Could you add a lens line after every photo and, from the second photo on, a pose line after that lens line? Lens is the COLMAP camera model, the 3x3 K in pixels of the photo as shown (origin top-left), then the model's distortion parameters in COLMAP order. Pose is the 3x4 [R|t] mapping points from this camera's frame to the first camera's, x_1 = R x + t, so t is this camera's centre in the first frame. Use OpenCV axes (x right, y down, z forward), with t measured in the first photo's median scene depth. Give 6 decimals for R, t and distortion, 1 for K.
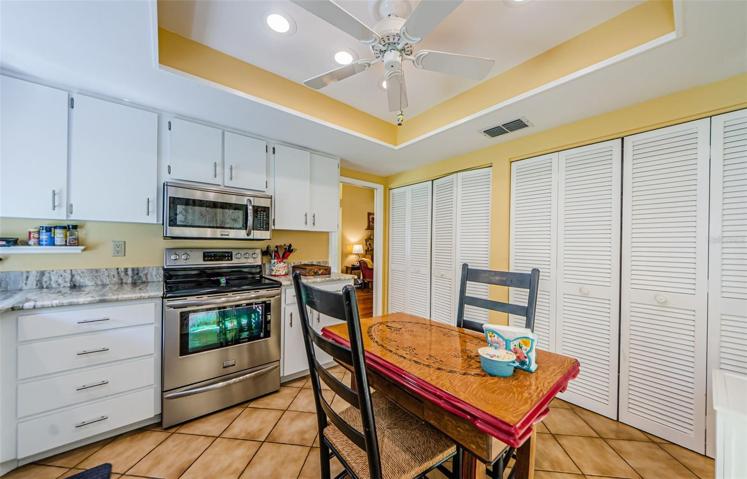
lens RADIAL K [[264.5, 0, 378.8], [0, 264.5, 244.3], [0, 0, 1]] dist [0.006693, -0.001581]
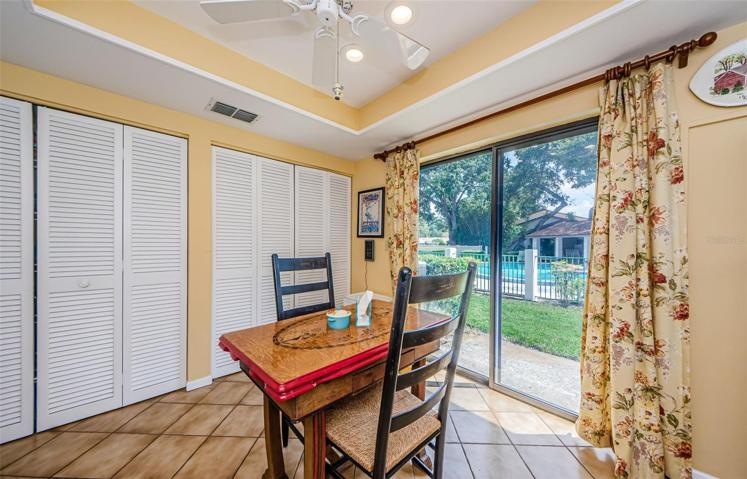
lens RADIAL K [[264.5, 0, 375.4], [0, 264.5, 242.9], [0, 0, 1]] dist [0.006693, -0.001581]
pose [[-0.093874, -0.017403, 0.995432, -0.673265], [-0.002690, 0.999848, 0.017227, 0.015023], [-0.995580, -0.001061, -0.093907, 0.753897]]
